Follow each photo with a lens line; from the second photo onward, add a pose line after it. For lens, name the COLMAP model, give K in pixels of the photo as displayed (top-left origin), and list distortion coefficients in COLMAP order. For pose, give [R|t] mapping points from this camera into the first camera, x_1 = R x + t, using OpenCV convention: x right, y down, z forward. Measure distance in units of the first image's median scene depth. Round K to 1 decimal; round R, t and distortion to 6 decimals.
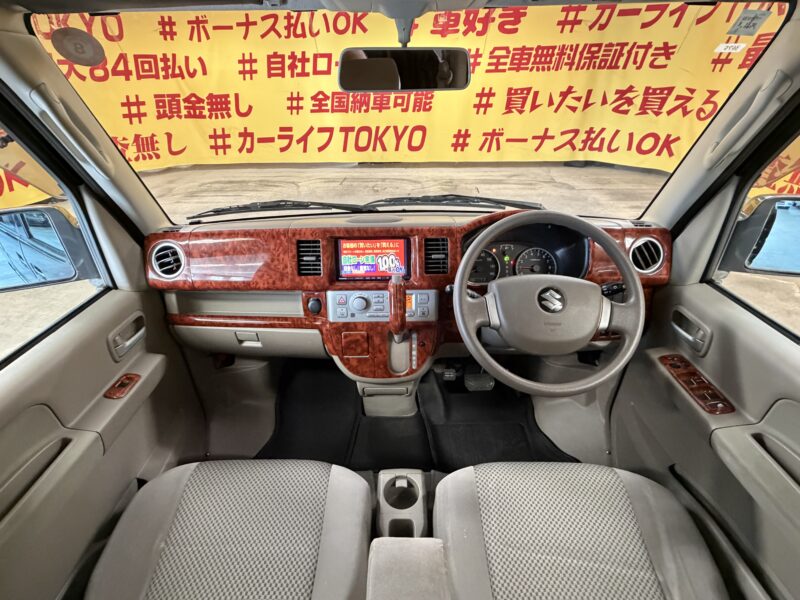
lens RADIAL K [[395.1, 0, 400.0], [0, 395.1, 300.0], [0, 0, 1]] dist [-0.000677, 0.000193]
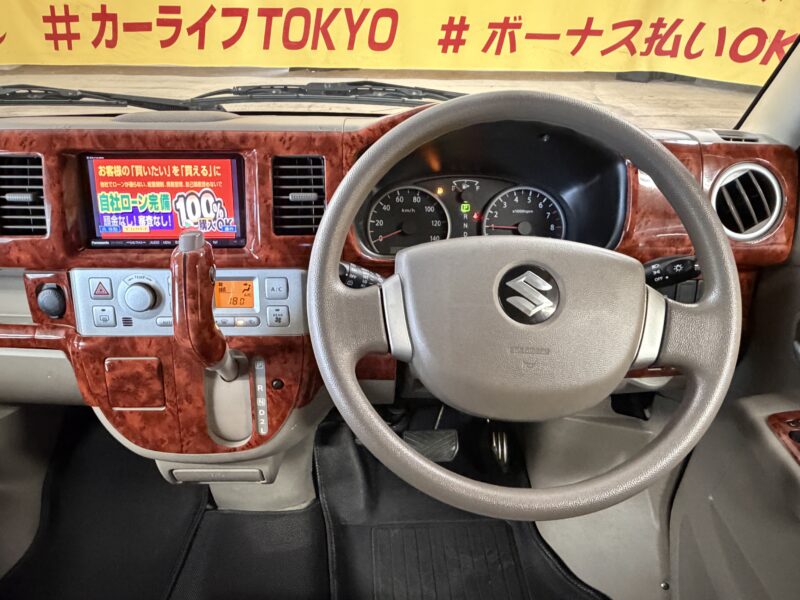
lens RADIAL K [[596.0, 0, 390.3], [0, 596.0, 303.4], [0, 0, 1]] dist [-0.000754, -0.001594]
pose [[0.999556, 0.010277, 0.027951, 0.137134], [-0.010911, 0.999685, 0.022616, -0.002132], [-0.027709, -0.022911, 0.999353, 0.226814]]
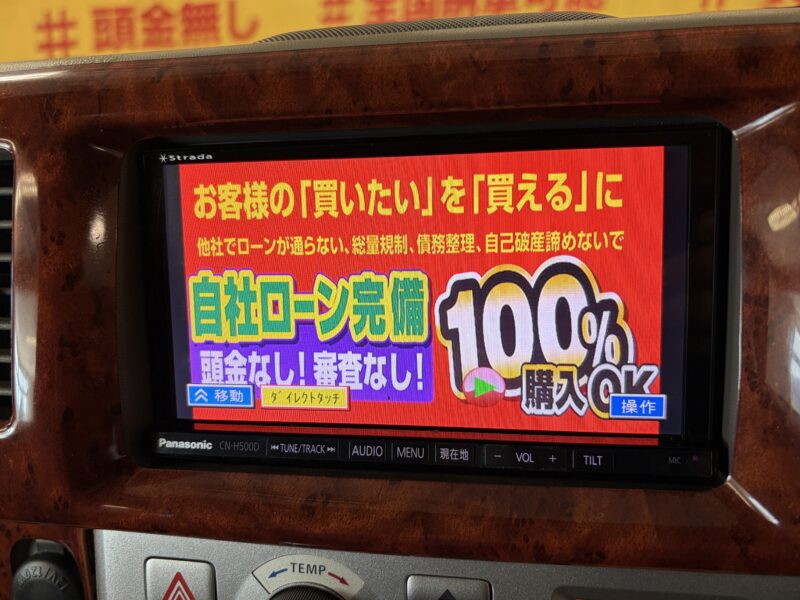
lens RADIAL K [[694.7, 0, 400.0], [0, 694.7, 300.0], [0, 0, 1]] dist [0.008919, 0.009868]
pose [[0.984448, 0.015660, -0.174977, -0.024853], [-0.034488, 0.993865, -0.105082, -0.062686], [0.172258, 0.109483, 0.978949, 0.602942]]
